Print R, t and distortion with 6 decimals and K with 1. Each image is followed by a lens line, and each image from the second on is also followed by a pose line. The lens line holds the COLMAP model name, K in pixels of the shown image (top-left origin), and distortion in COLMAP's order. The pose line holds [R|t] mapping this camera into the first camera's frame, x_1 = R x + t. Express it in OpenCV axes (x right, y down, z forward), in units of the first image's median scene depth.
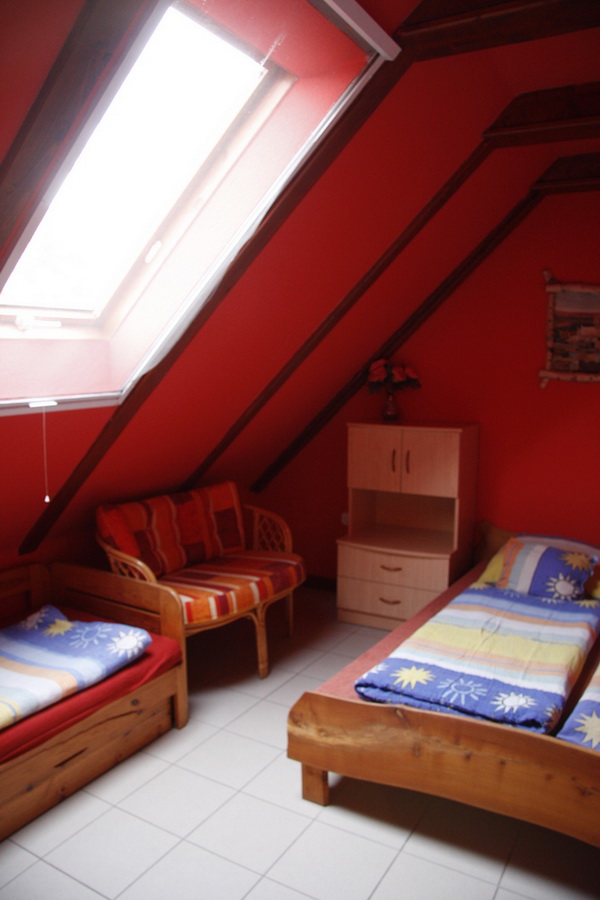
lens RADIAL K [[692.5, 0, 300.0], [0, 692.5, 450.0], [0, 0, 1]] dist [-0.175768, 0.121676]
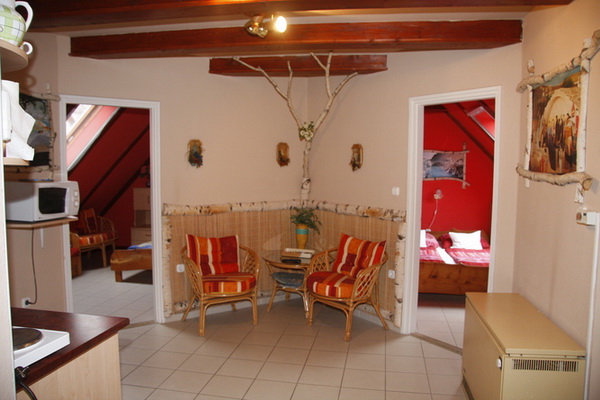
lens RADIAL K [[461.6, 0, 300.8], [0, 461.6, 207.8], [0, 0, 1]] dist [-0.175768, 0.121676]
pose [[0.938364, -0.030162, 0.344331, 0.089058], [0.041425, 0.998819, -0.025400, 0.148006], [-0.343158, 0.038099, 0.938505, -1.236489]]
